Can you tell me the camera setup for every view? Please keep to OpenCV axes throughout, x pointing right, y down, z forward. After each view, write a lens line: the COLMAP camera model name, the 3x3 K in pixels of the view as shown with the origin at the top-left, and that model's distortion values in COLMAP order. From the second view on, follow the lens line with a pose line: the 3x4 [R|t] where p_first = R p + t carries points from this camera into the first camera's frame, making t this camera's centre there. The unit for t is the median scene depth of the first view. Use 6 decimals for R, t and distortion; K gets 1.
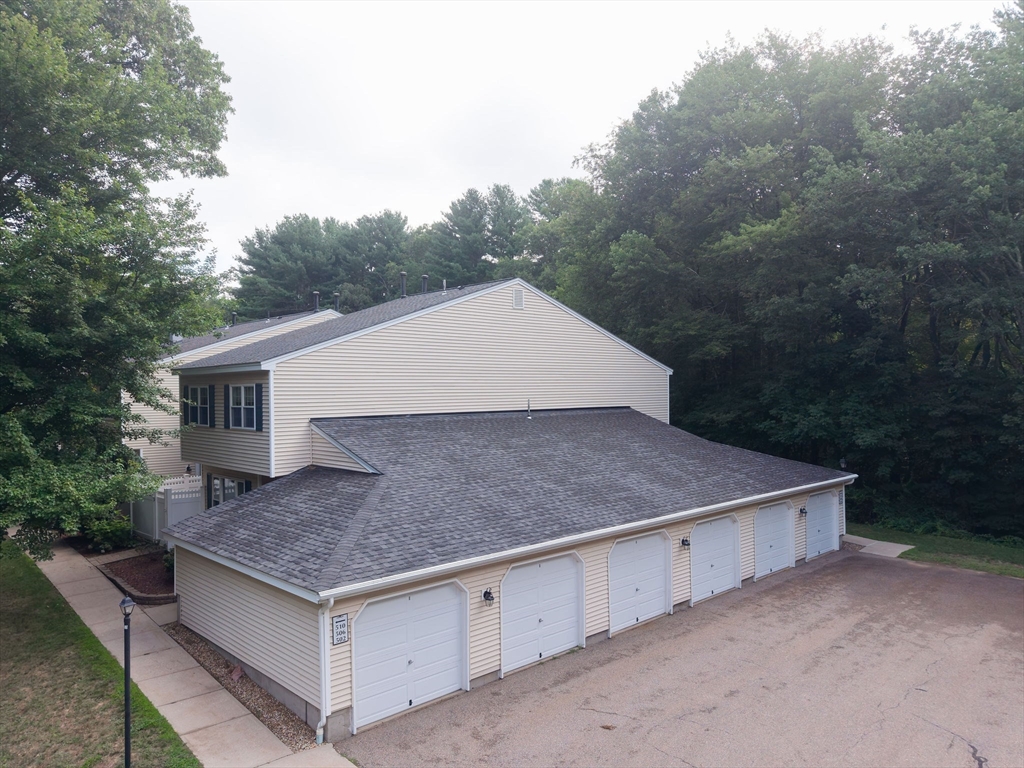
lens RADIAL K [[729.4, 0, 510.5], [0, 729.4, 384.1], [0, 0, 1]] dist [0.019294, -0.019557]
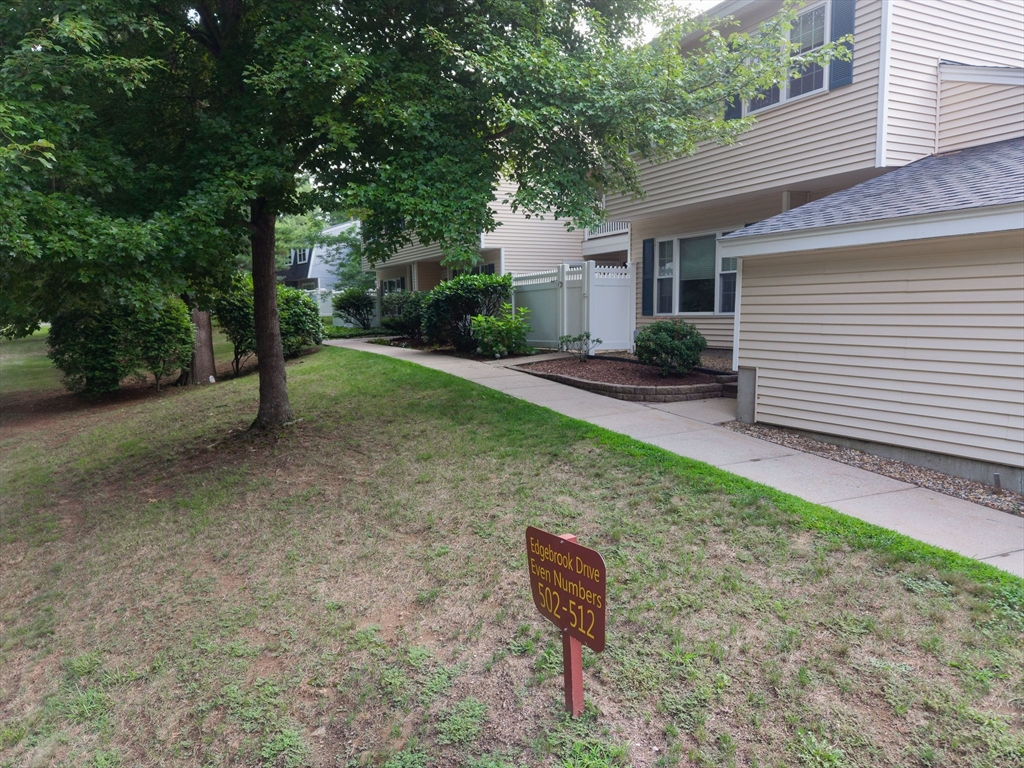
lens RADIAL K [[729.4, 0, 509.8], [0, 729.4, 385.1], [0, 0, 1]] dist [0.019294, -0.019557]
pose [[0.956509, 0.024412, -0.290679, -0.462456], [0.008526, 0.993727, 0.111509, 0.240814], [0.291578, -0.109137, 0.950301, 0.461671]]
